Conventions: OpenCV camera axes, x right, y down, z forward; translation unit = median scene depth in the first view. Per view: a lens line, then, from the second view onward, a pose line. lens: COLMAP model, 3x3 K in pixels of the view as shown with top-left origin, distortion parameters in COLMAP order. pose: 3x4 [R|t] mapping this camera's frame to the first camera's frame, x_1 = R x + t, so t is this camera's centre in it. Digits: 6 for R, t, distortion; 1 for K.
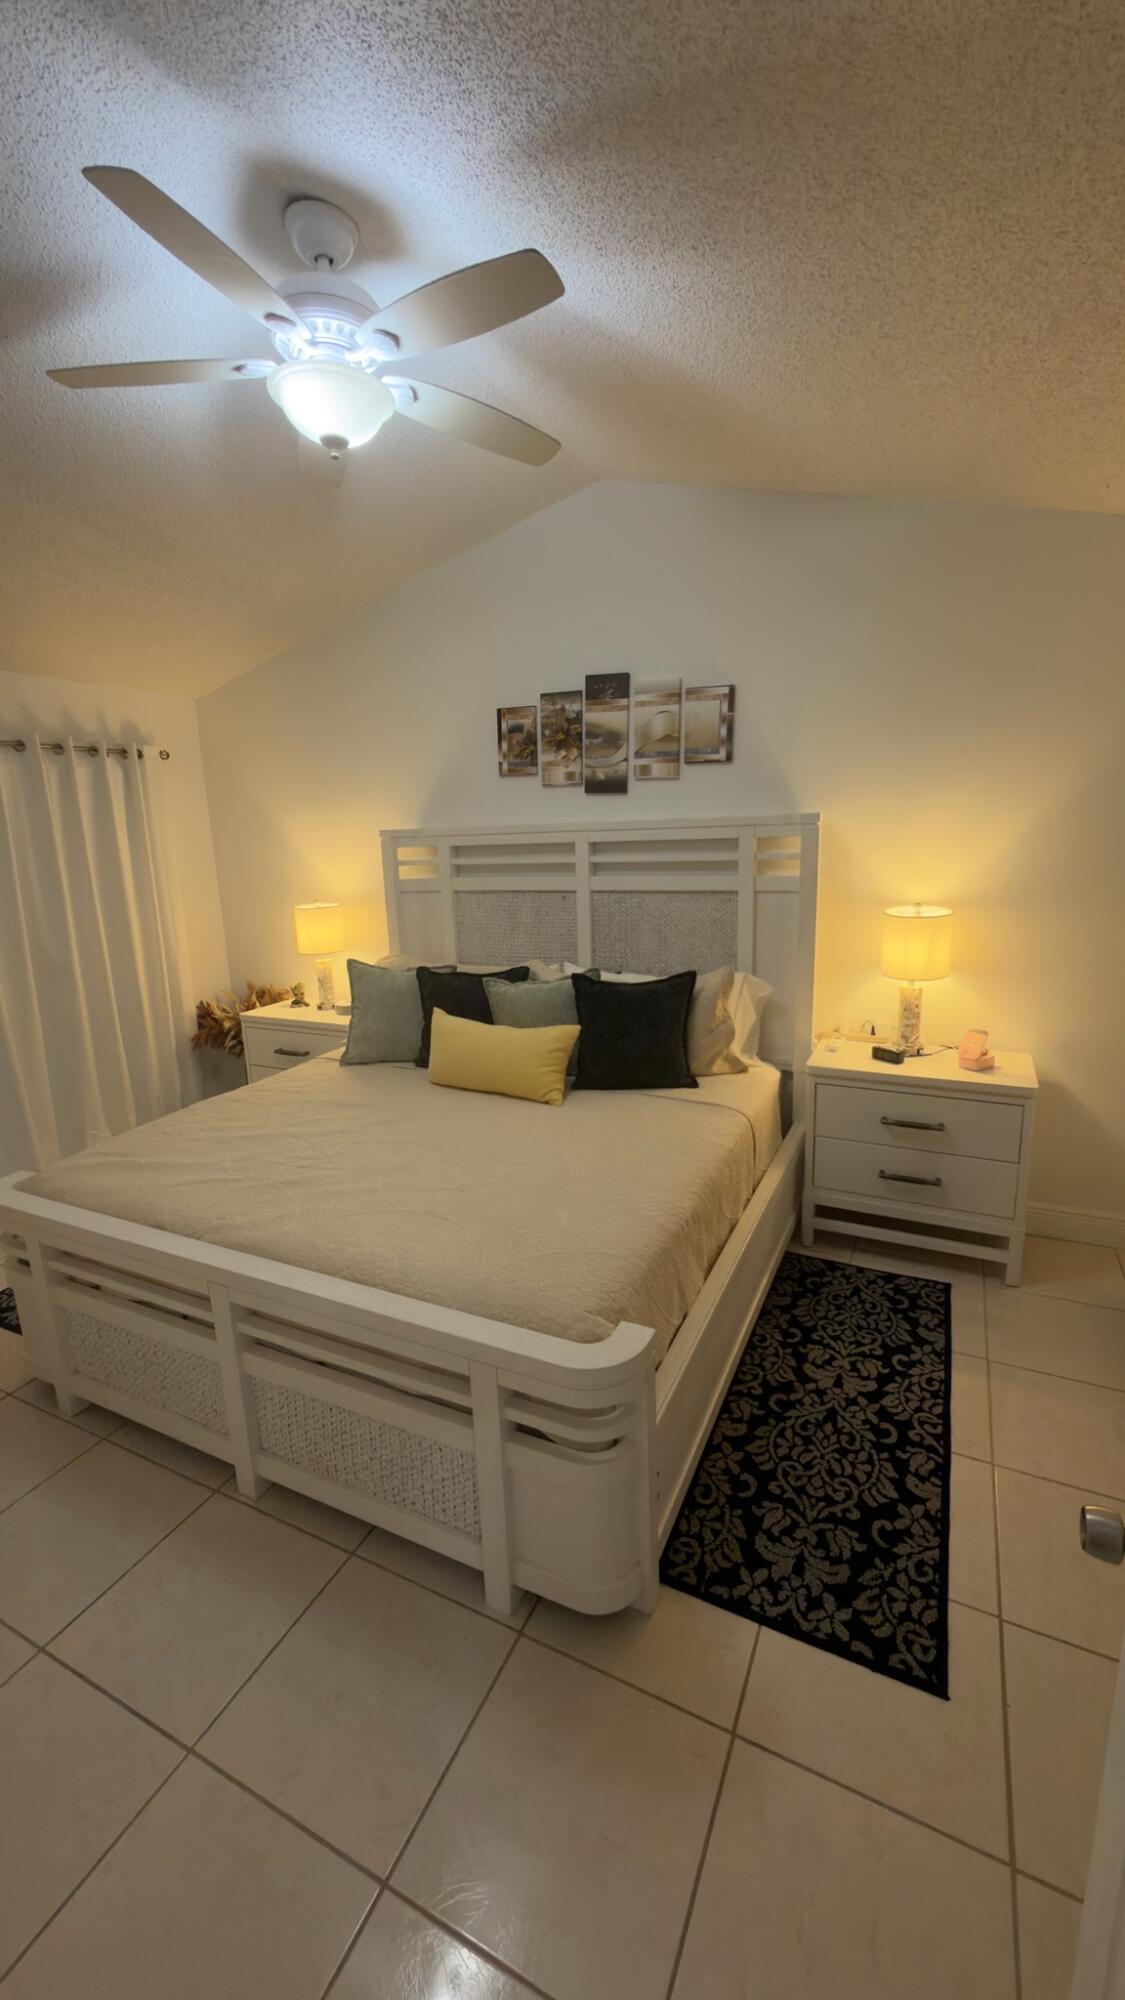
lens RADIAL K [[788.5, 0, 564.1], [0, 788.5, 996.7], [0, 0, 1]] dist [-0.000163, 0.000198]
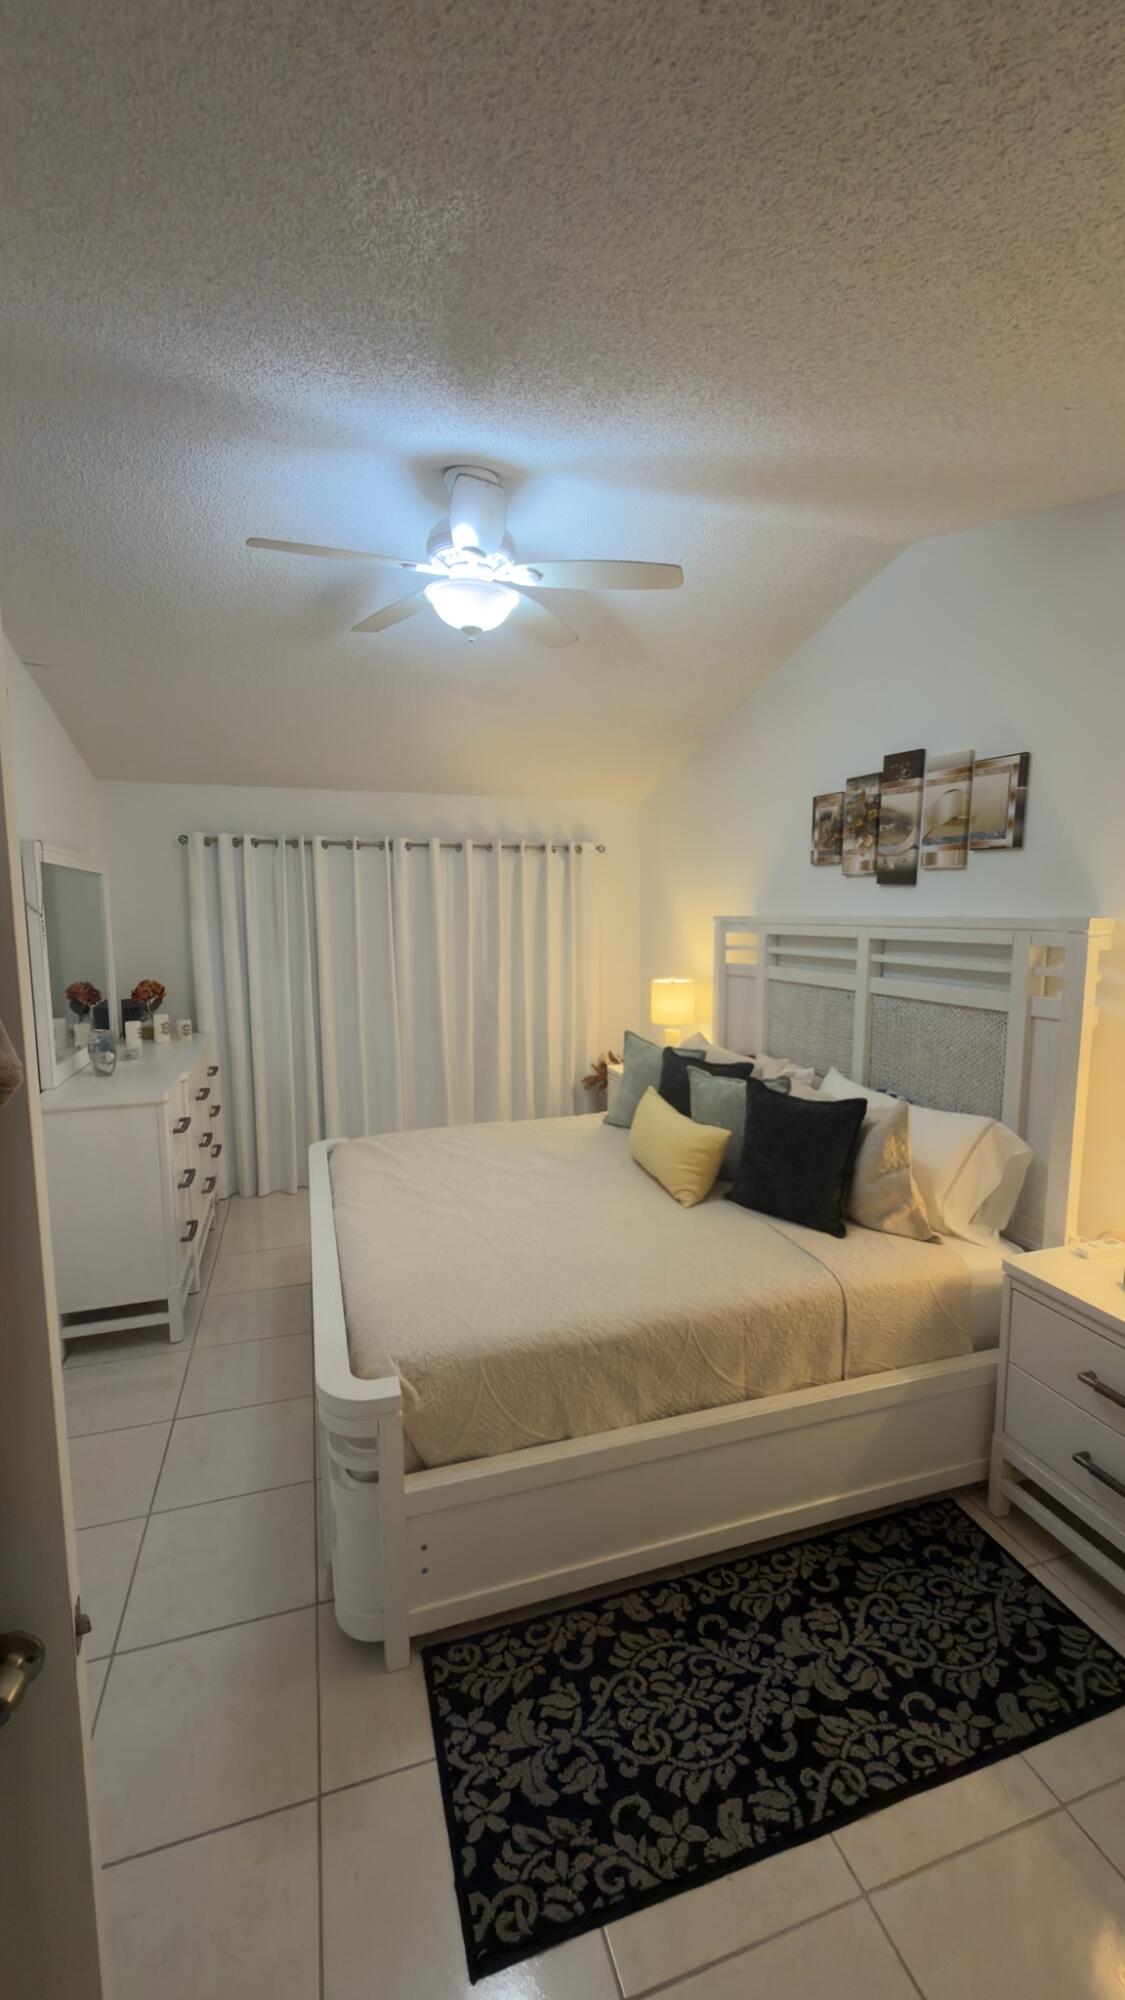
lens RADIAL K [[788.5, 0, 555.5], [0, 788.5, 995.5], [0, 0, 1]] dist [-0.000163, 0.000198]
pose [[0.694866, 0.107281, -0.711092, 0.467397], [-0.168870, 0.985503, -0.016336, -0.064653], [0.699031, 0.131434, 0.702909, 0.151753]]
